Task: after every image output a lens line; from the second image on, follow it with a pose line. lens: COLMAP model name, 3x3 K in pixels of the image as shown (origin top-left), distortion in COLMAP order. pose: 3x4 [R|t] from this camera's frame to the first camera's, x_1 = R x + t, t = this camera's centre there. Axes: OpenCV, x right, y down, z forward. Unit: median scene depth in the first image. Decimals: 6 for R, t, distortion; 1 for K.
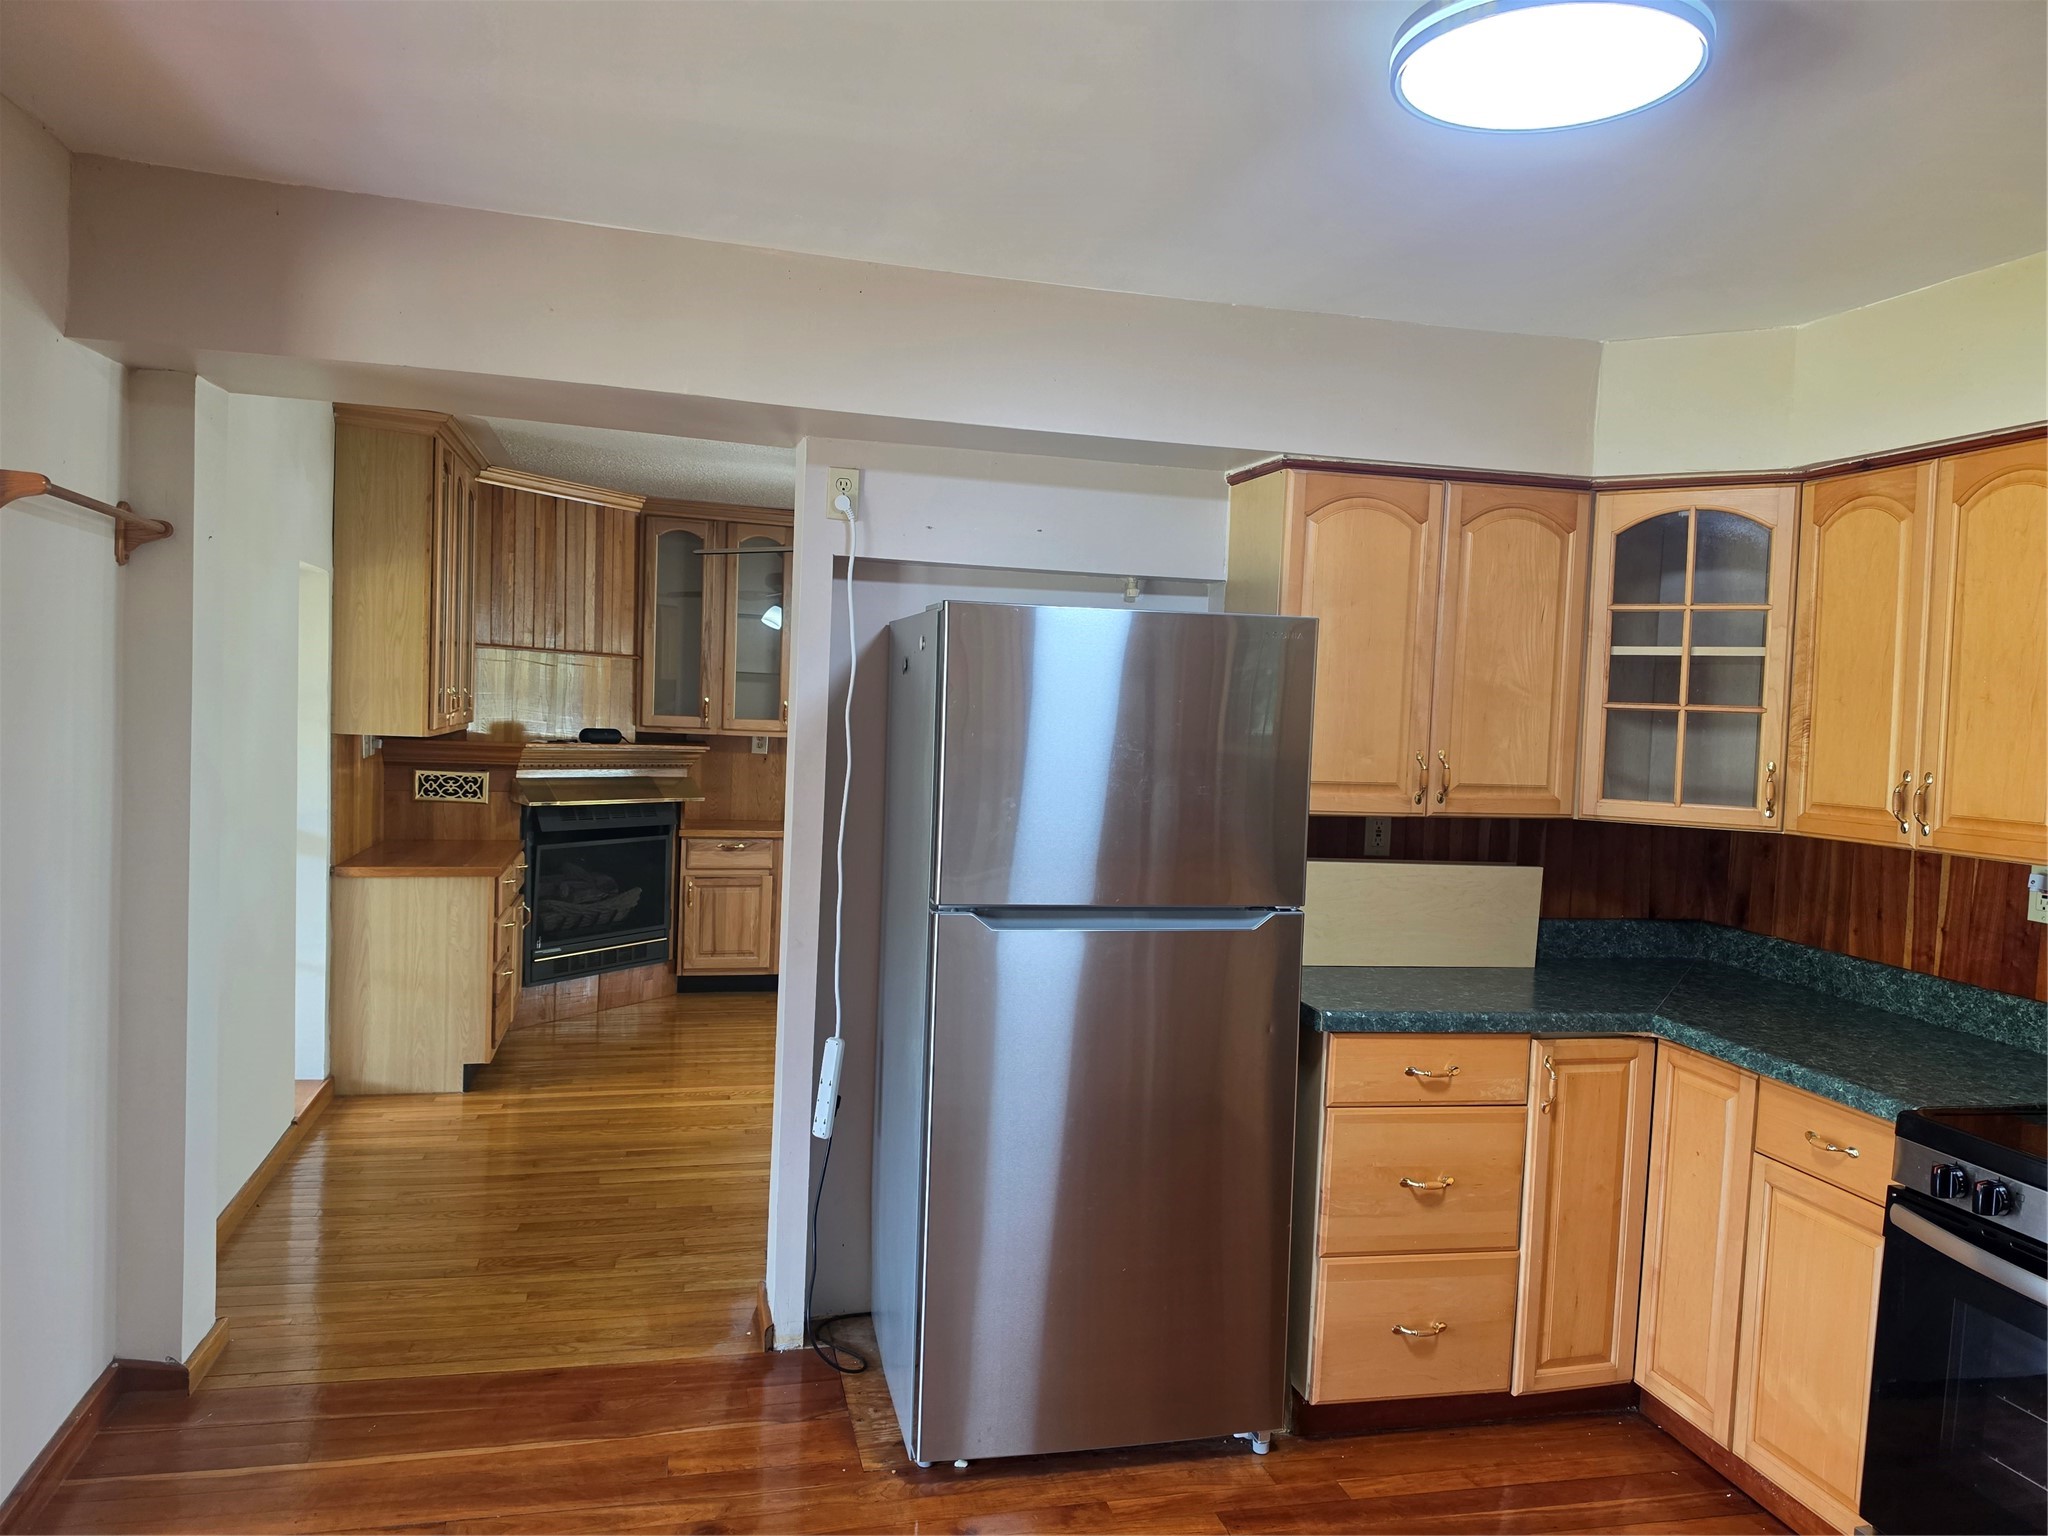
lens RADIAL K [[1428.0, 0, 1024.0], [0, 1428.0, 768.0], [0, 0, 1]] dist [0.105742, -0.162063]
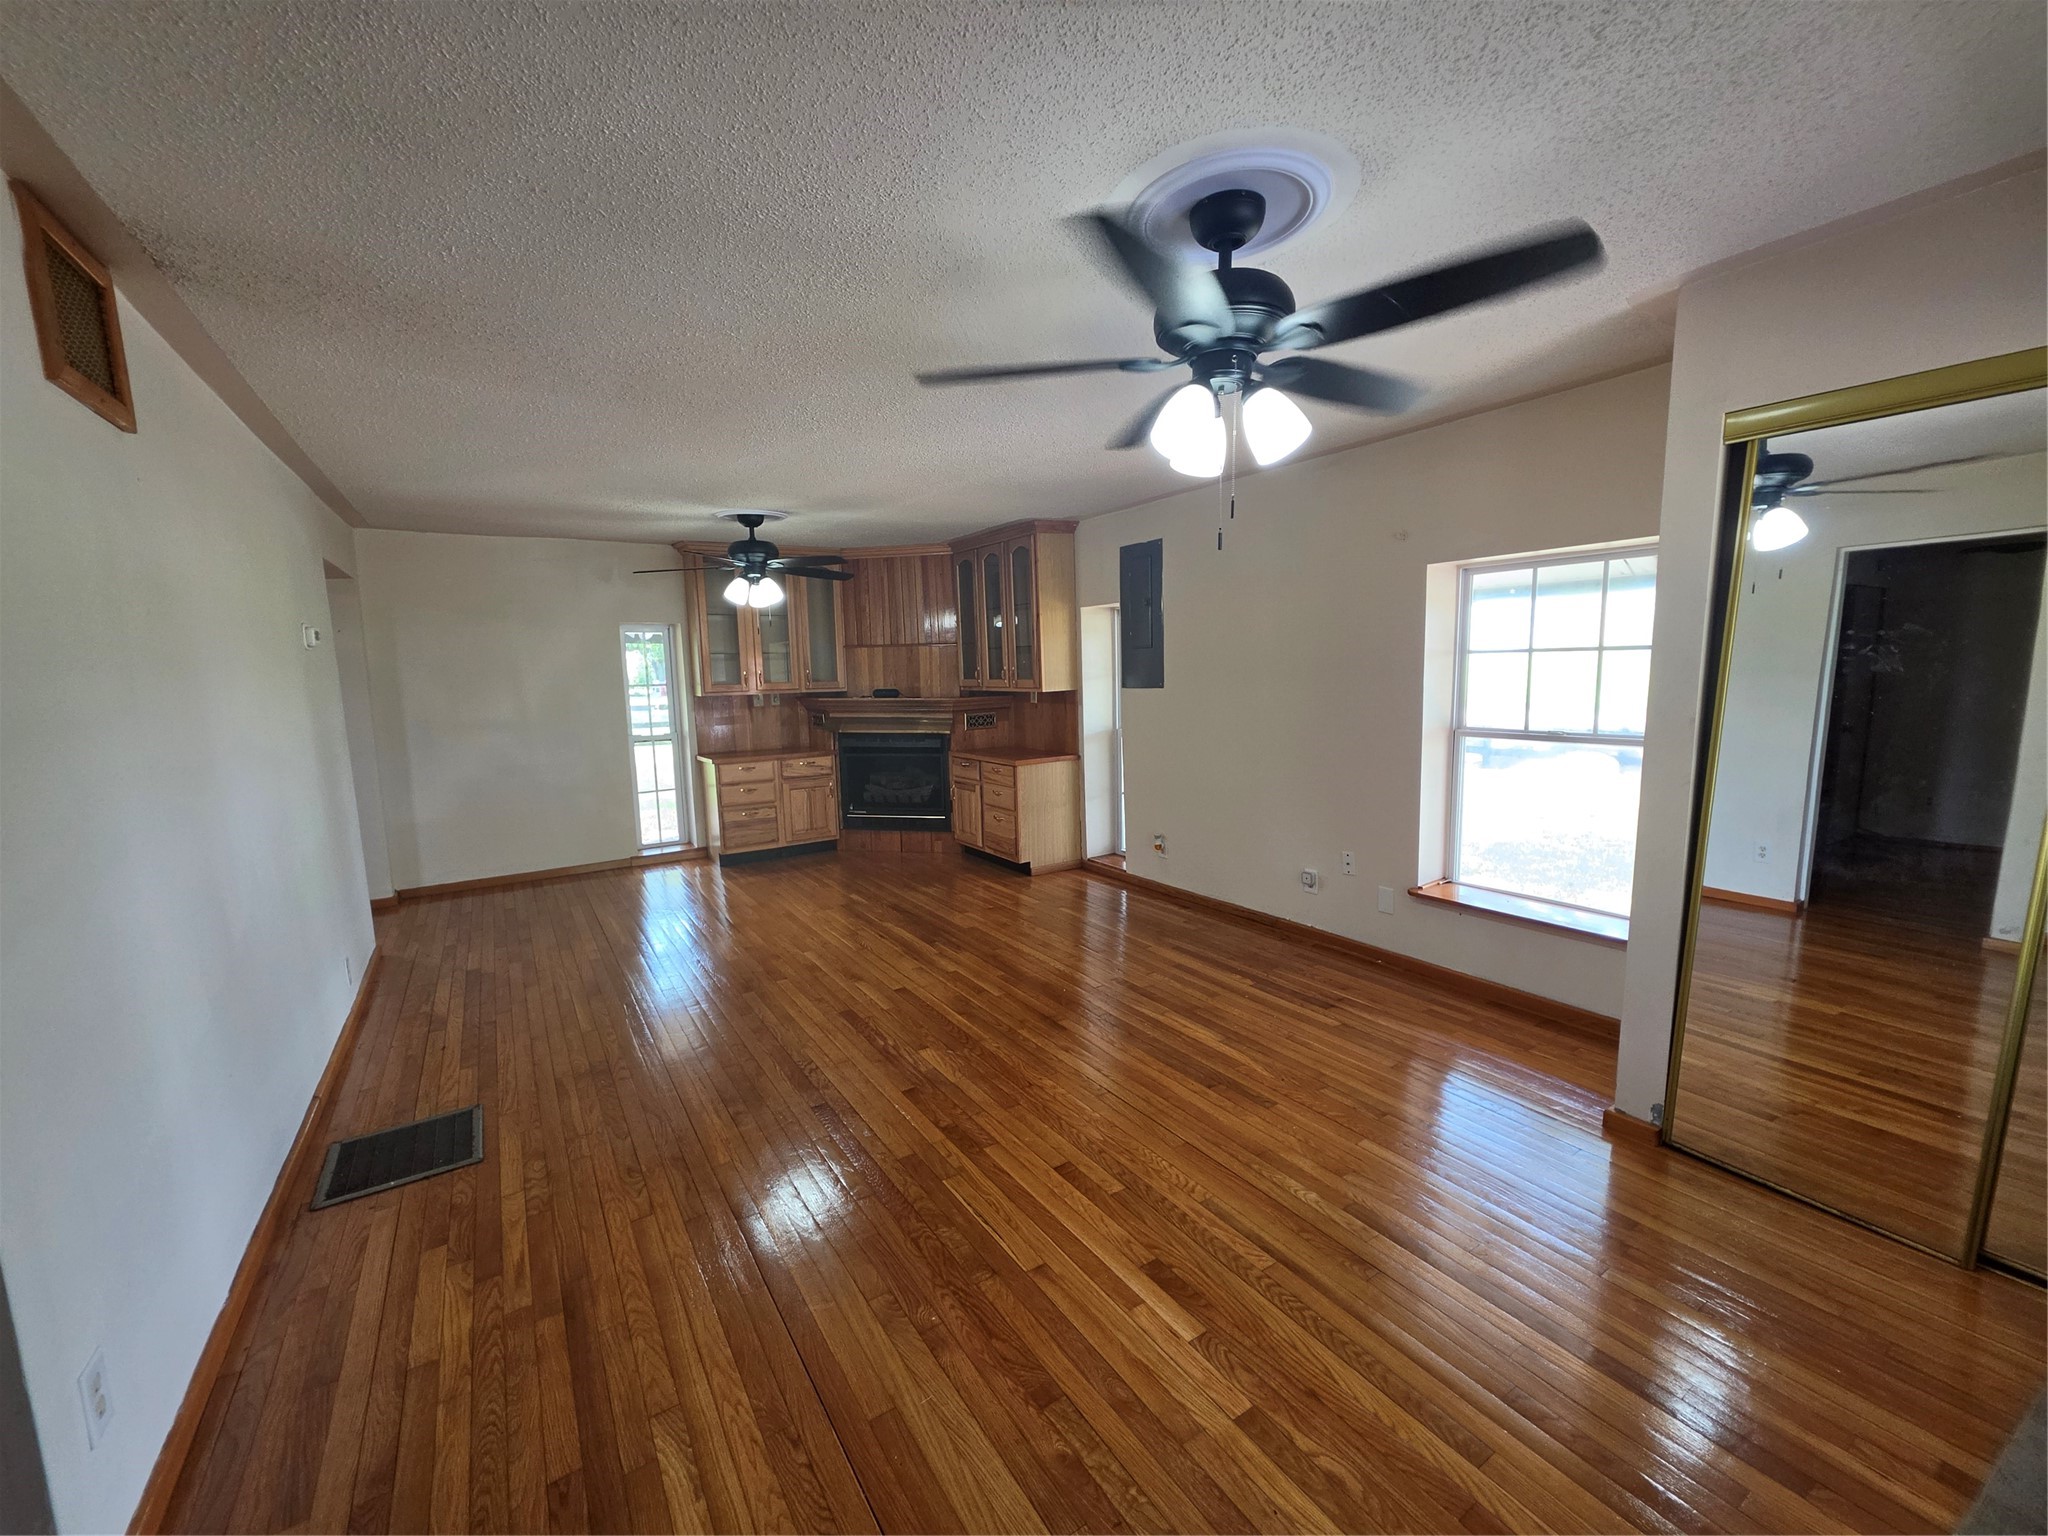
lens RADIAL K [[833.8, 0, 1023.0], [0, 833.8, 773.1], [0, 0, 1]] dist [0.000983, 0.000090]
pose [[0.311647, 0.065638, -0.947928, 0.908673], [-0.004905, 0.997709, 0.067472, 0.006013], [0.950185, -0.016378, 0.311255, 1.076526]]
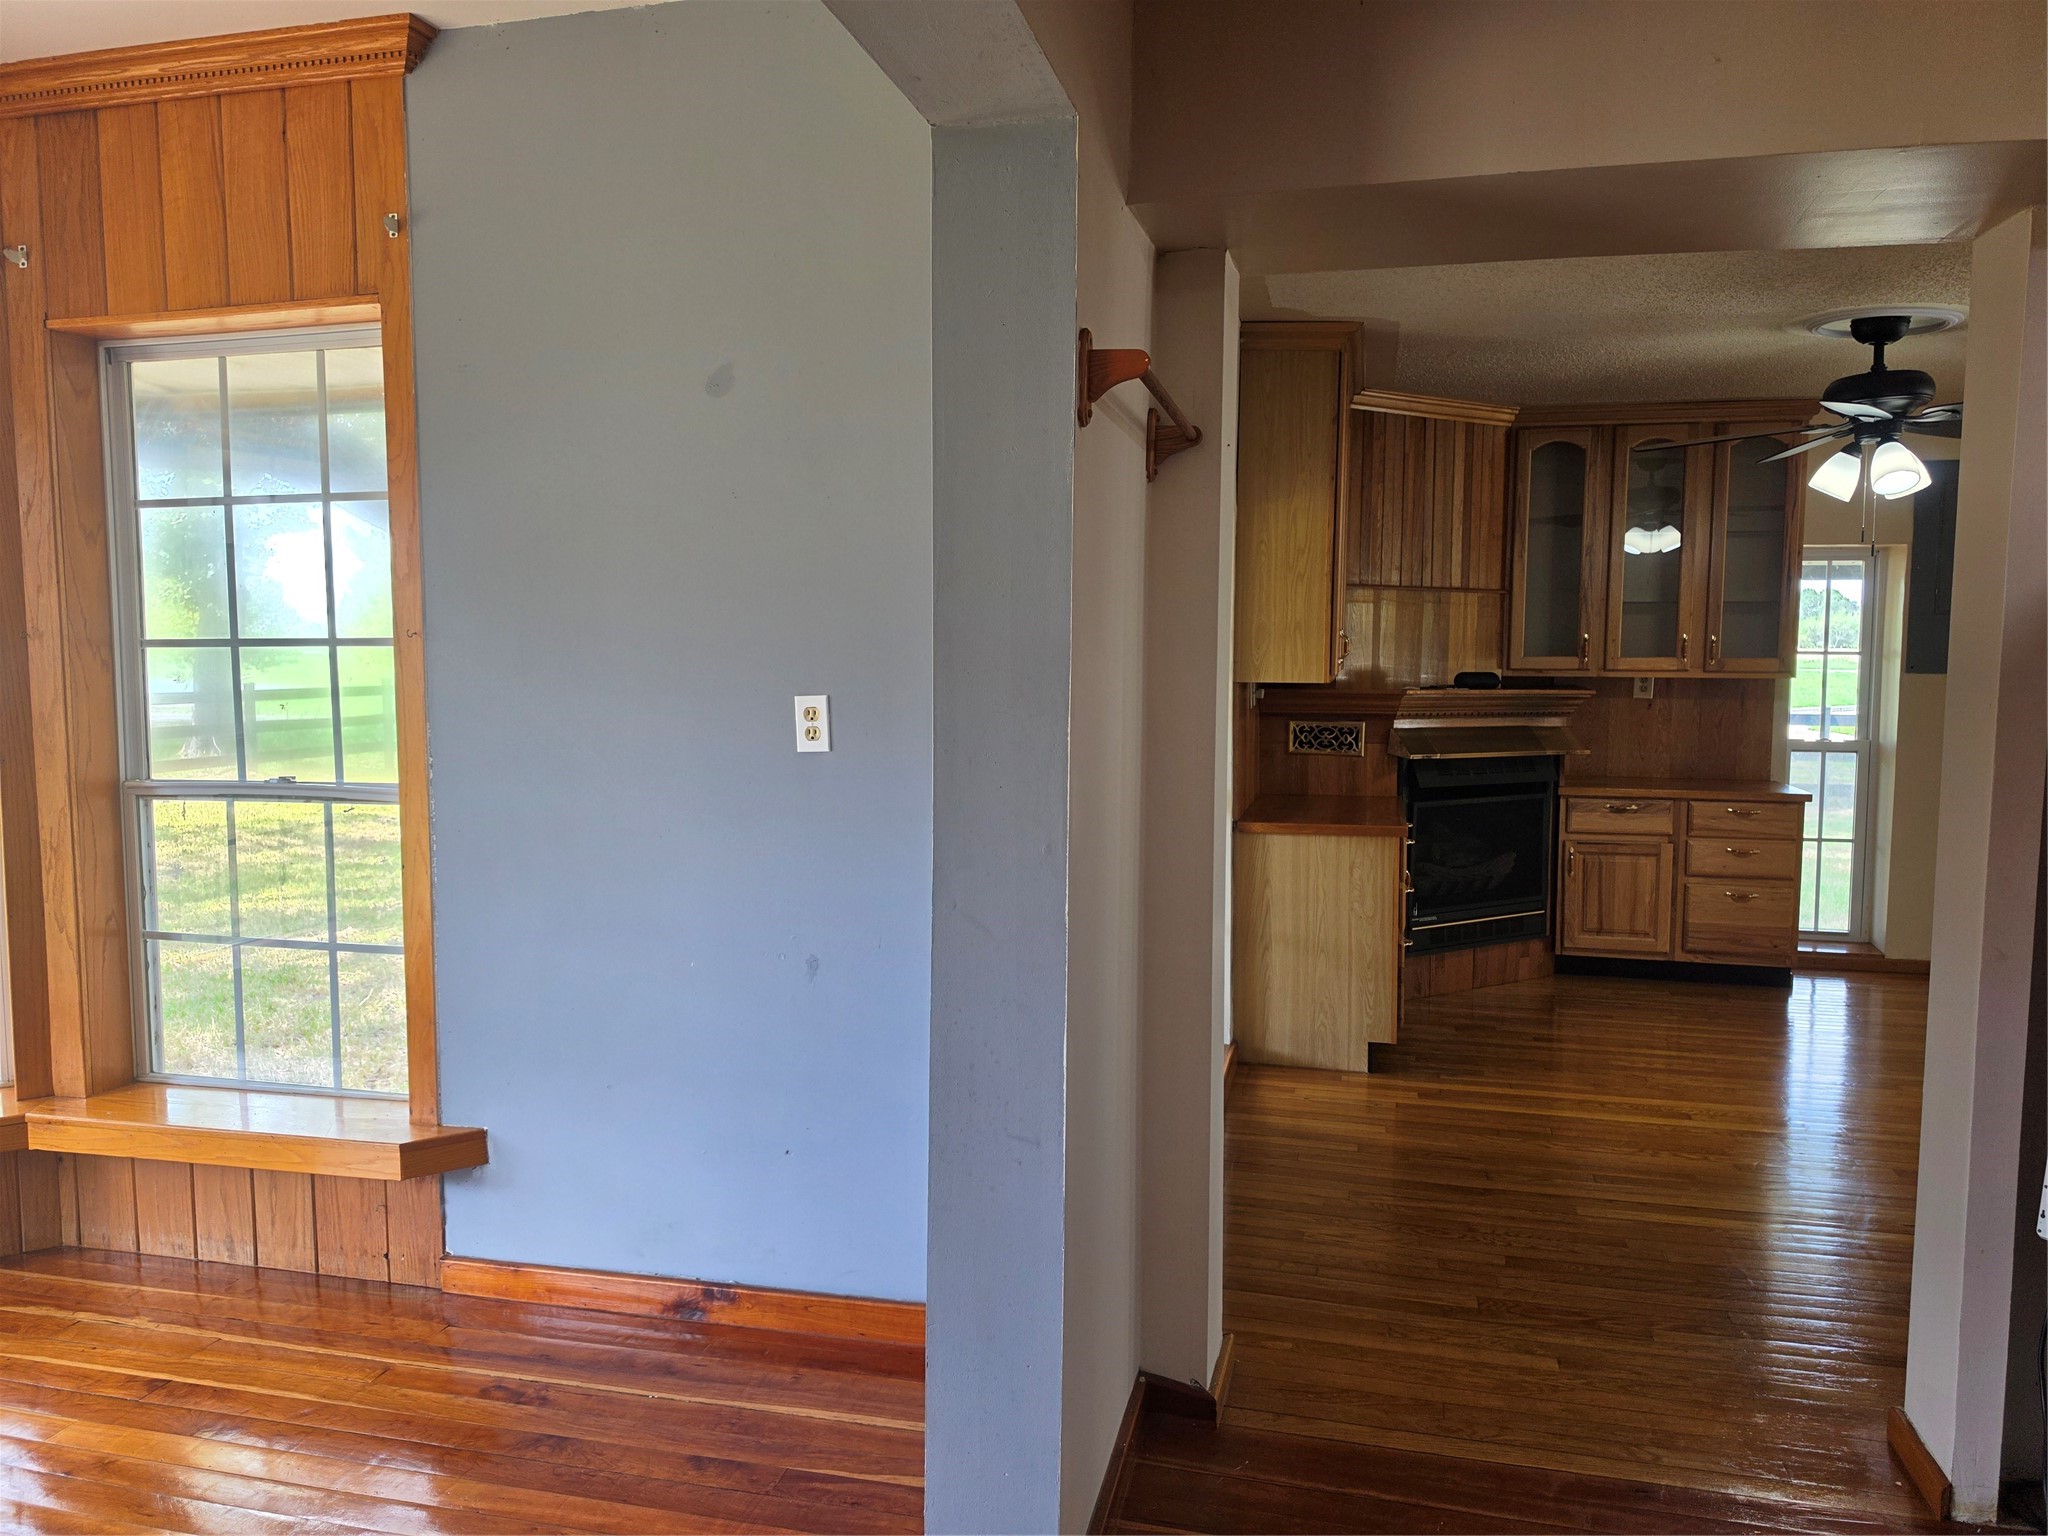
lens RADIAL K [[1422.7, 0, 1009.6], [0, 1422.7, 762.5], [0, 0, 1]] dist [0.030523, -0.031375]
pose [[0.878525, 0.002387, -0.477691, -0.162284], [0.010719, 0.999637, 0.024708, 0.004311], [0.477577, -0.026827, 0.878180, 0.113566]]
